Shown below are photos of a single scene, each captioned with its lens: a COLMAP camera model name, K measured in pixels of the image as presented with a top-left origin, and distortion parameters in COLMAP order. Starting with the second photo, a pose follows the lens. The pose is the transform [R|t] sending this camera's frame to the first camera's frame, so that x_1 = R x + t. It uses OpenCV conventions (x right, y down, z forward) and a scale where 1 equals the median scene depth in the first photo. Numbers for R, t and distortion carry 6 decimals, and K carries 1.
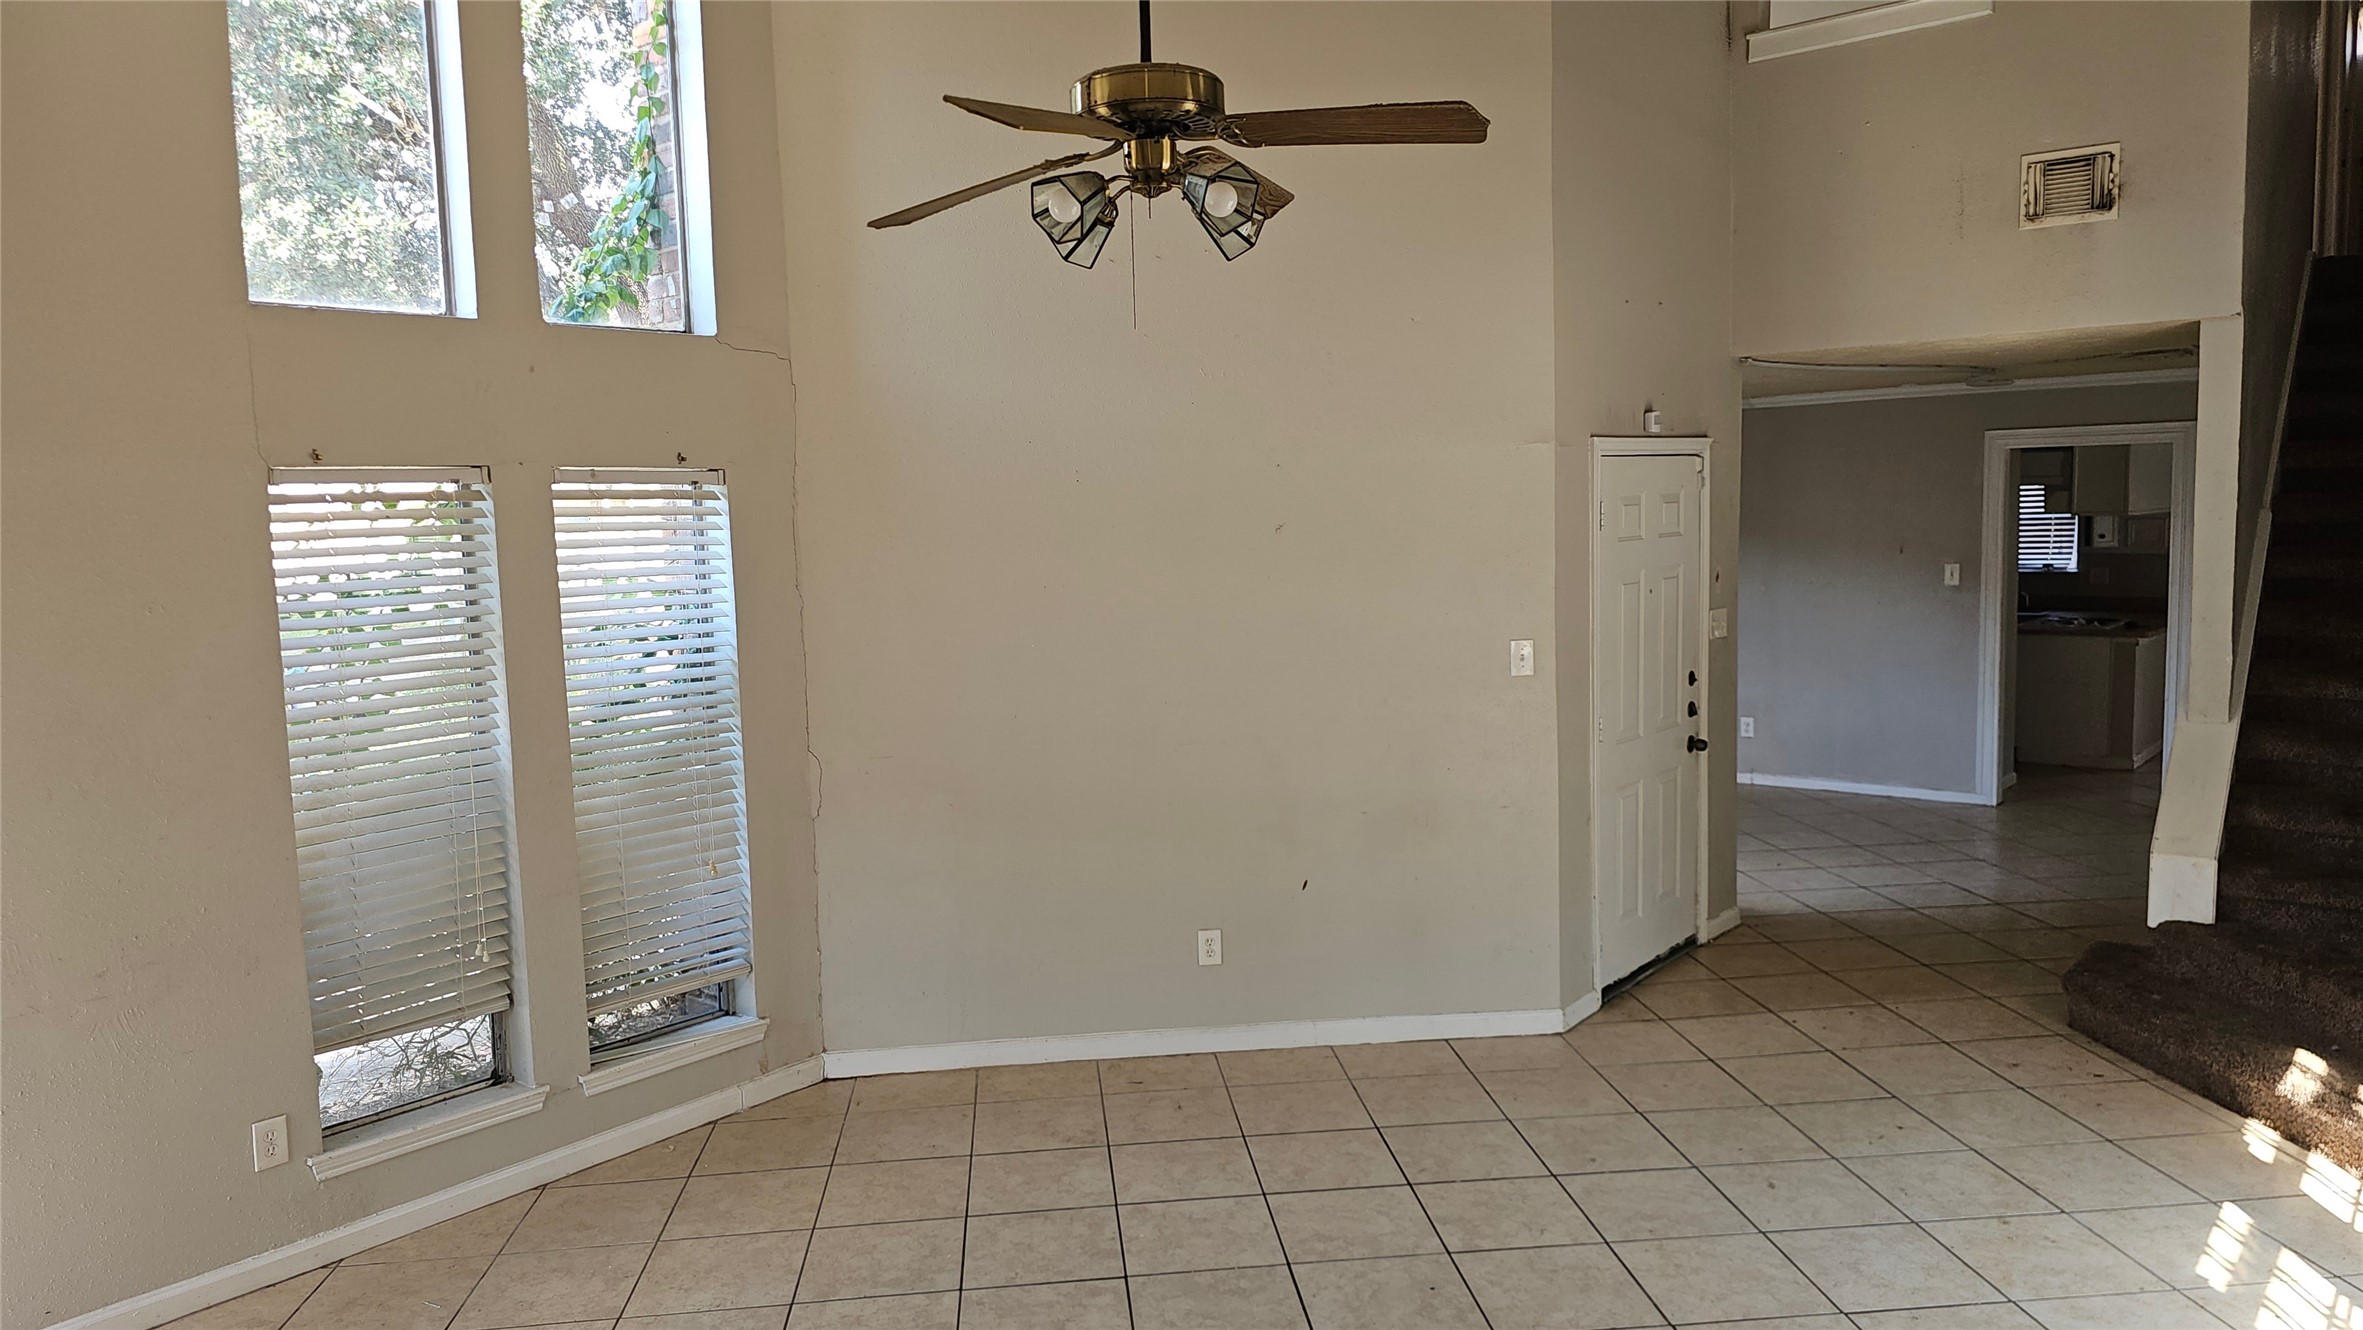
lens RADIAL K [[1572.6, 0, 1146.6], [0, 1572.6, 645.1], [0, 0, 1]] dist [0.009473, 0.000170]
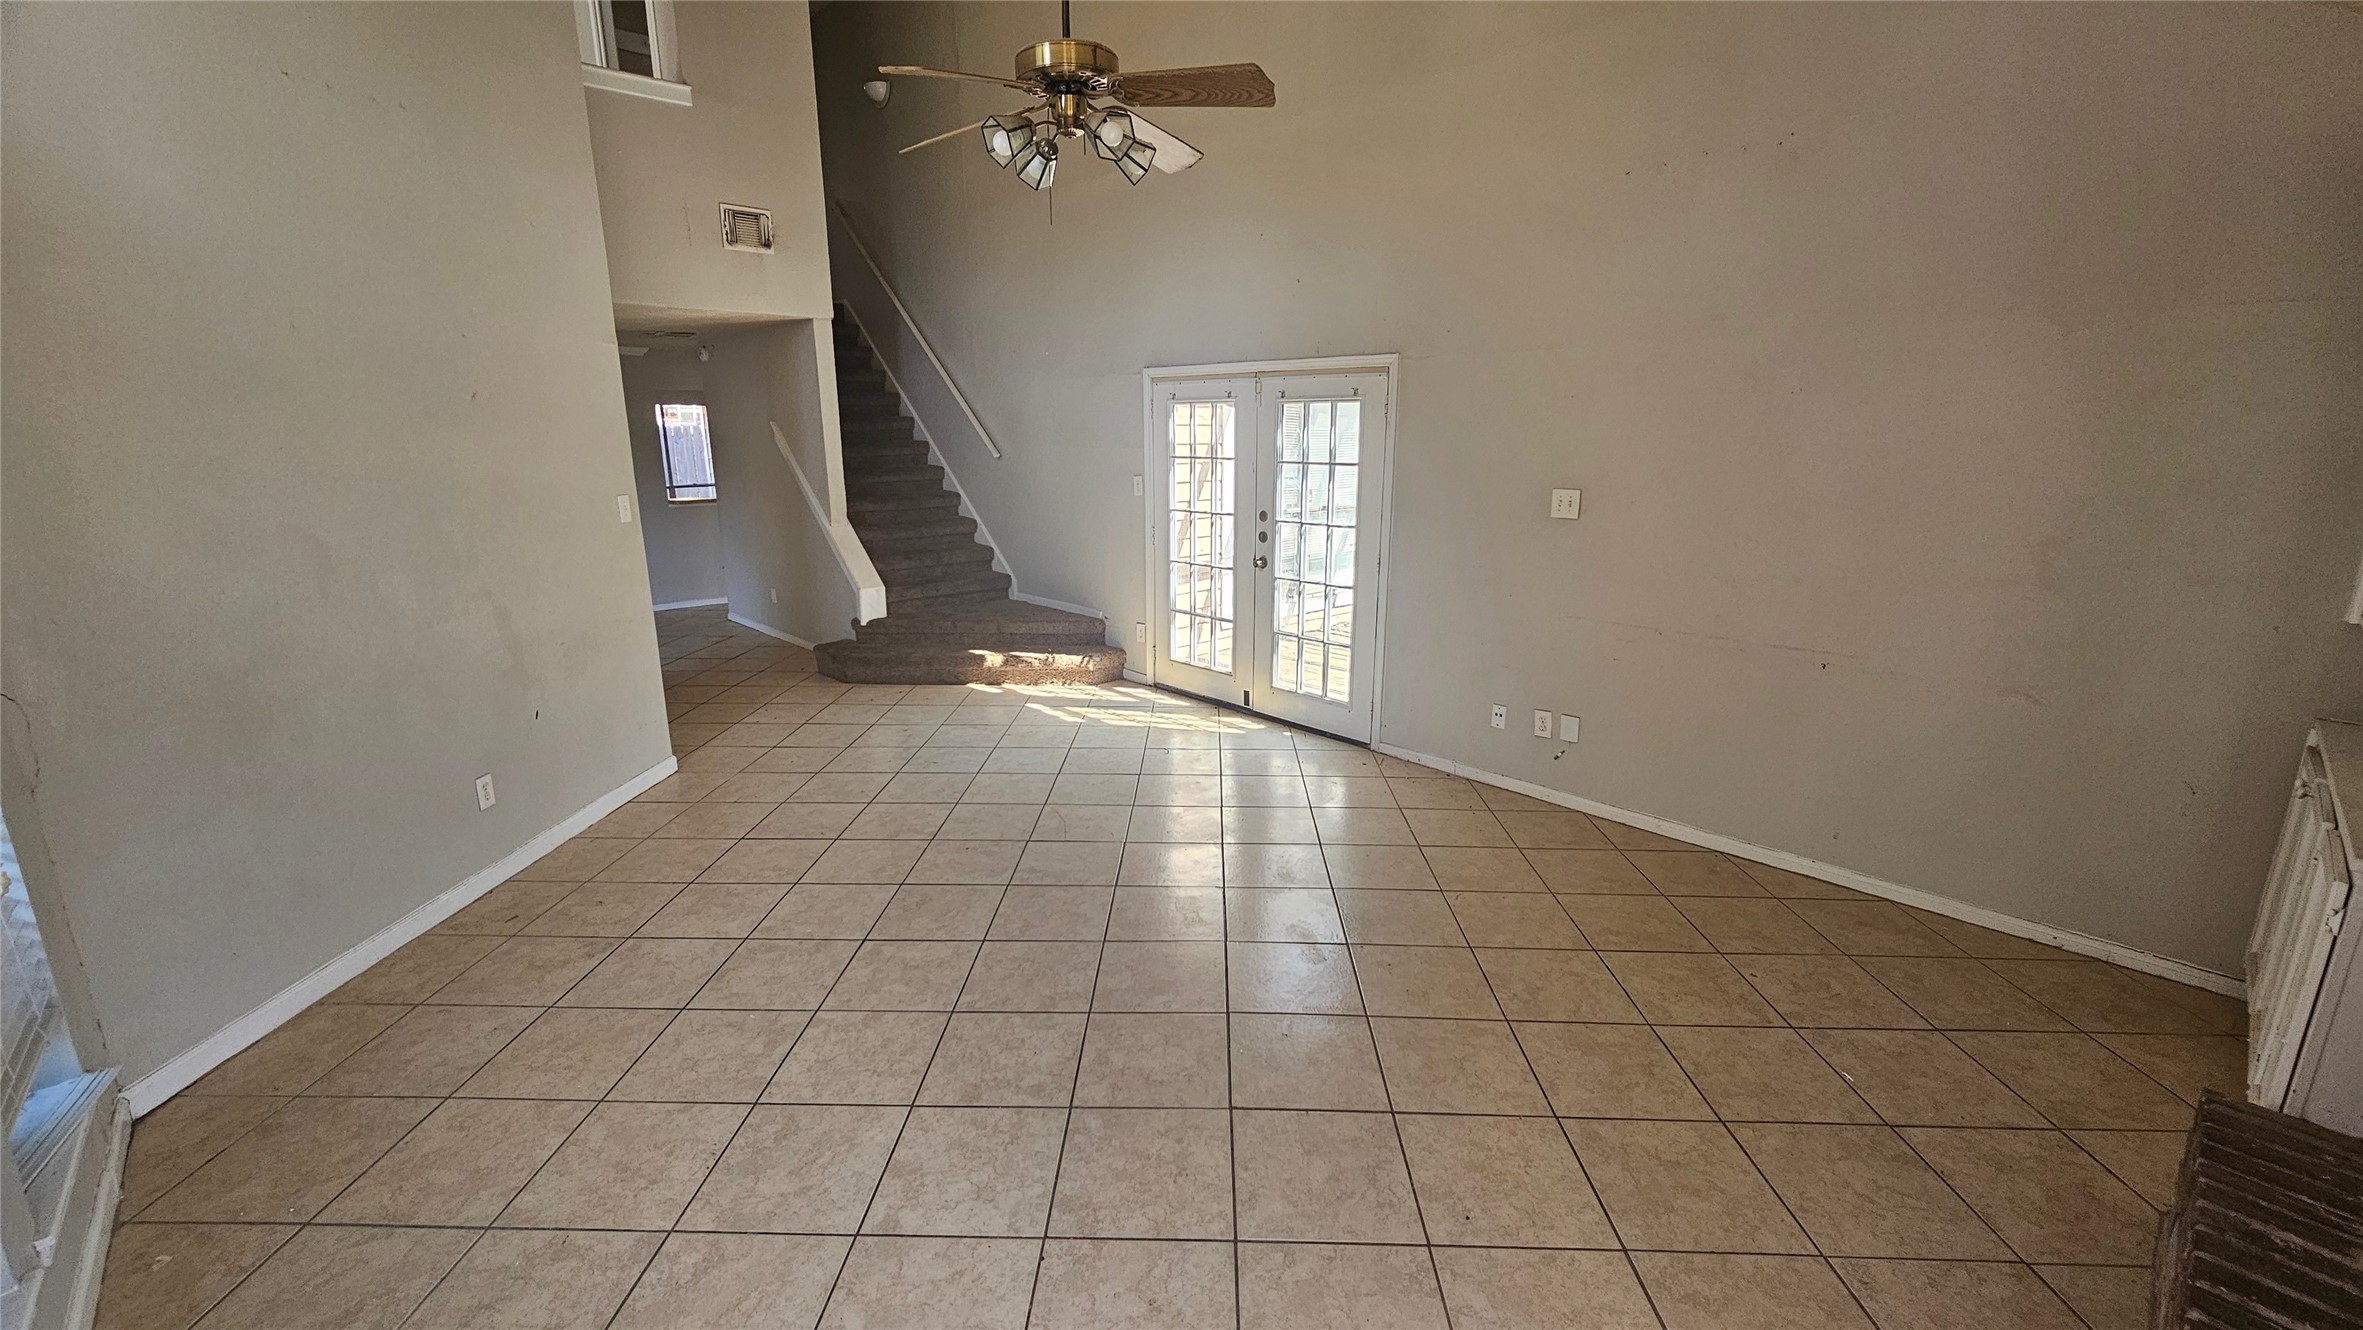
lens RADIAL K [[966.2, 0, 1177.2], [0, 966.2, 660.3], [0, 0, 1]] dist [-0.000523, -0.000107]
pose [[0.129644, -0.207476, 0.969611, -0.545315], [0.088226, 0.976399, 0.197132, 0.011904], [-0.987628, 0.059988, 0.144889, 0.426999]]
